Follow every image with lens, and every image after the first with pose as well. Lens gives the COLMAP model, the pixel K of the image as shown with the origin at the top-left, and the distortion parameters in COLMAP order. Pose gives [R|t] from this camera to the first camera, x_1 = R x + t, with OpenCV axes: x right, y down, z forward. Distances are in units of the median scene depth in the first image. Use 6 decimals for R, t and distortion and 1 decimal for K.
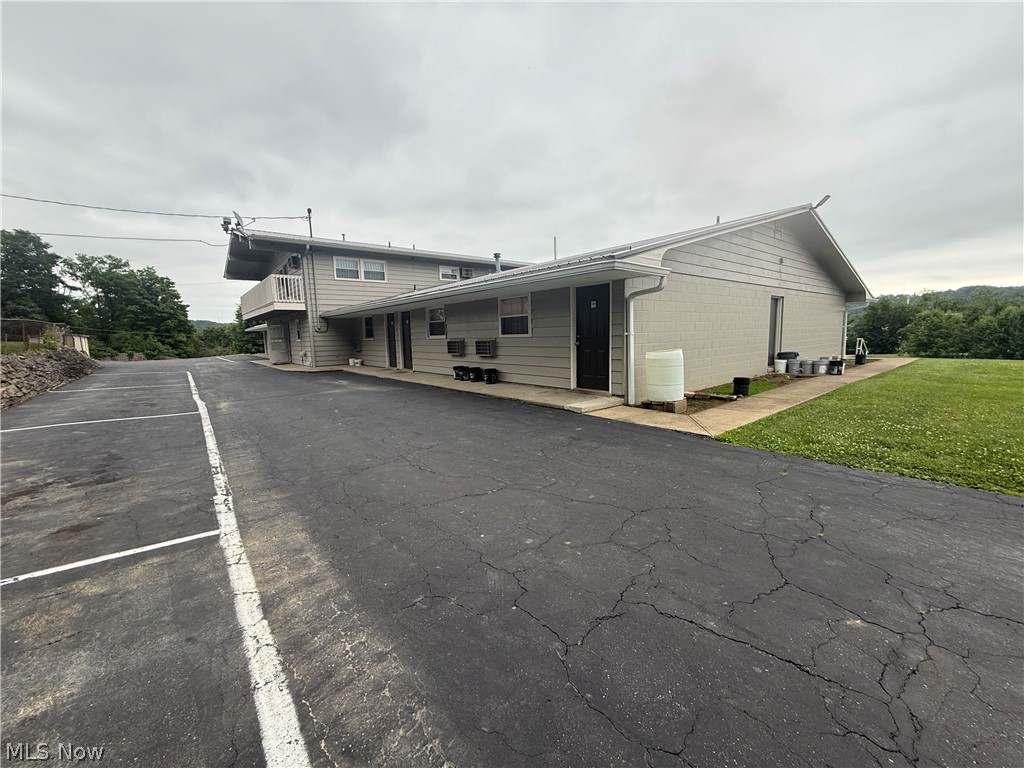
lens RADIAL K [[407.0, 0, 508.2], [0, 407.0, 381.8], [0, 0, 1]] dist [-0.000787, 0.000027]
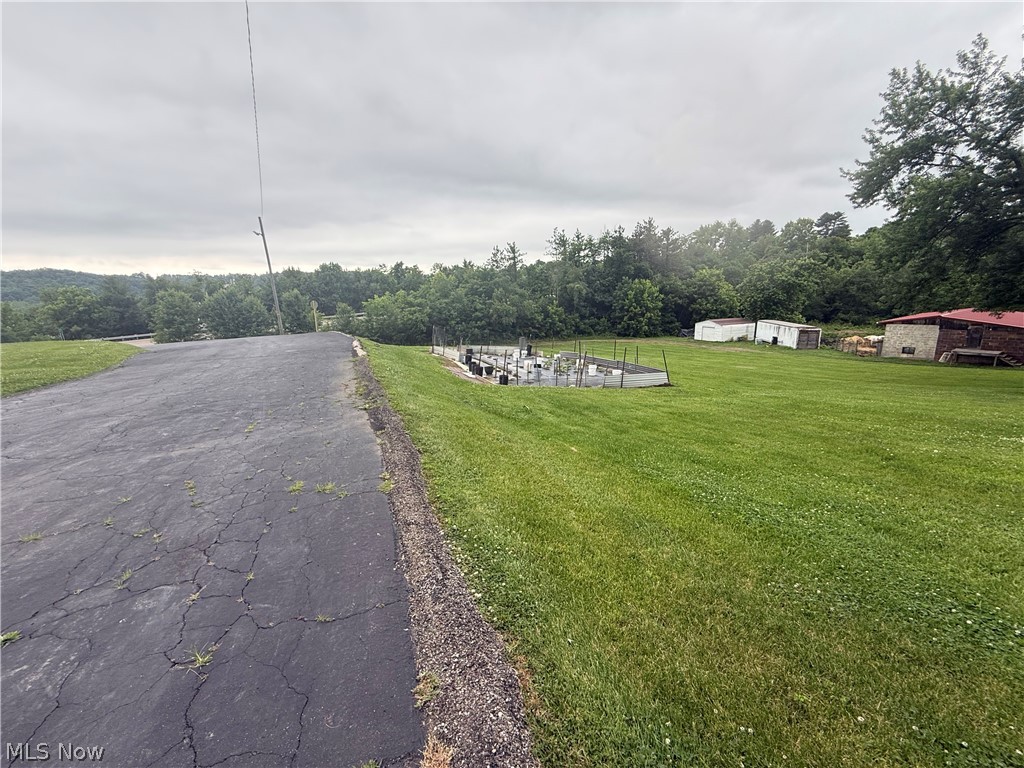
lens RADIAL K [[407.0, 0, 508.2], [0, 407.0, 381.8], [0, 0, 1]] dist [-0.000787, 0.000027]
pose [[0.264574, -0.199417, 0.943522, 0.754719], [0.146599, 0.975332, 0.165032, 0.088125], [-0.953158, 0.094656, 0.287282, -0.807527]]
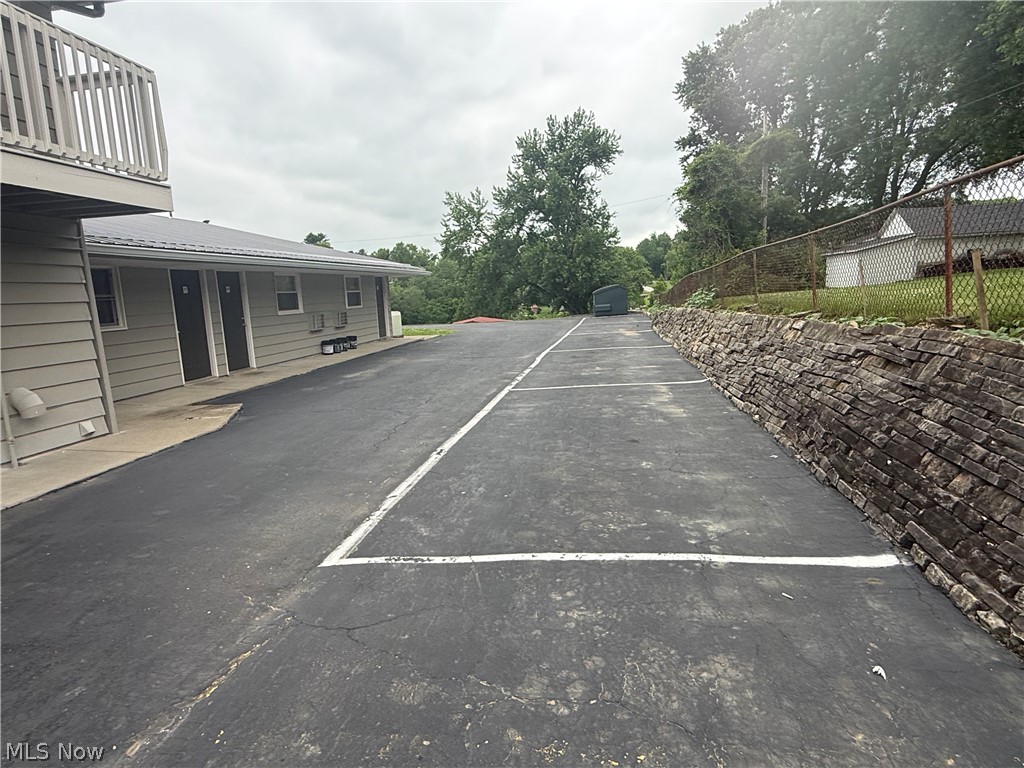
lens RADIAL K [[612.8, 0, 509.9], [0, 612.8, 389.4], [0, 0, 1]] dist [-0.001091, -0.000623]
pose [[-0.662094, -0.062563, 0.746805, -1.511997], [0.151710, 0.964688, 0.215317, -0.175337], [-0.733904, 0.255858, -0.629223, 1.651338]]
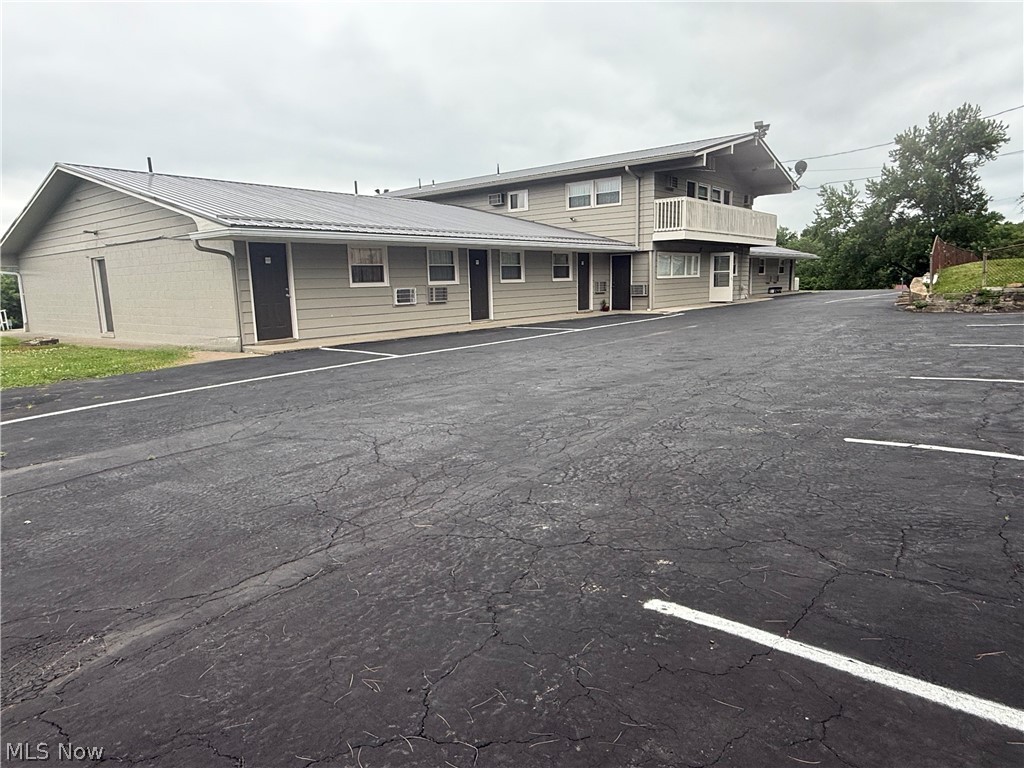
lens RADIAL K [[634.1, 0, 507.9], [0, 634.1, 388.9], [0, 0, 1]] dist [-0.002387, 0.001489]
pose [[-0.201897, -0.131884, 0.970486, -3.272851], [0.146941, 0.975598, 0.163148, -0.276163], [-0.968321, 0.175544, -0.177591, 3.132454]]
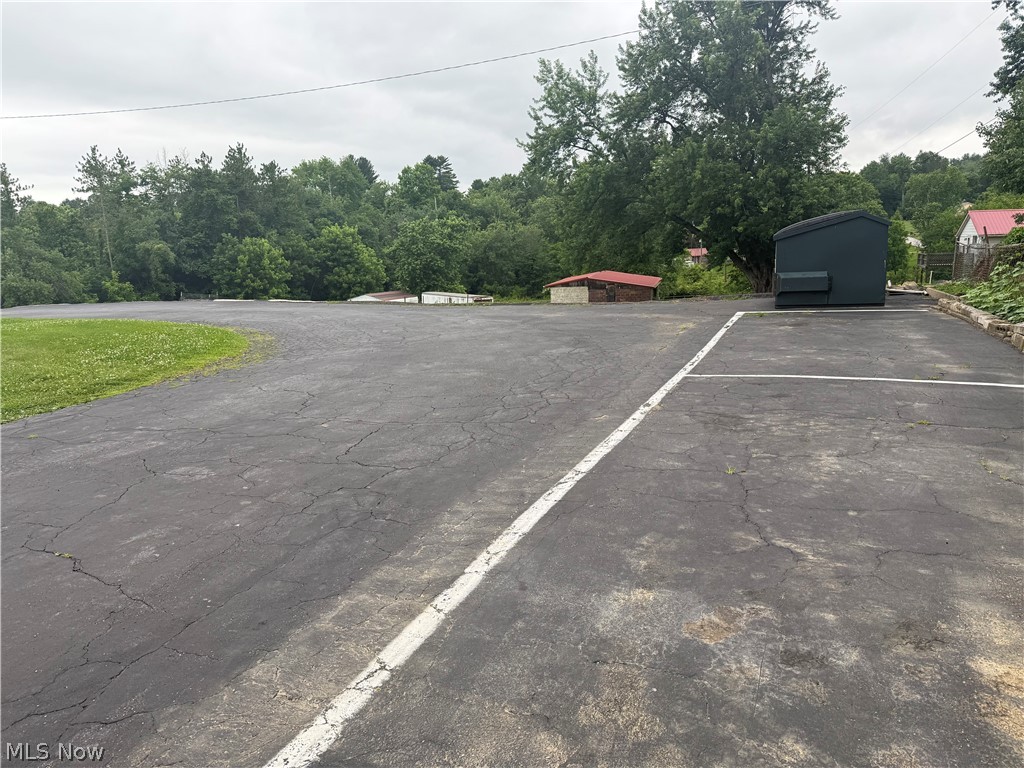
lens RADIAL K [[714.1, 0, 512.0], [0, 714.1, 384.0], [0, 0, 1]] dist [0.112536, -0.193024]
pose [[-0.478163, -0.137942, 0.867371, -0.309324], [0.142671, 0.962272, 0.231686, -0.021393], [-0.866606, 0.234532, -0.440442, 0.241710]]
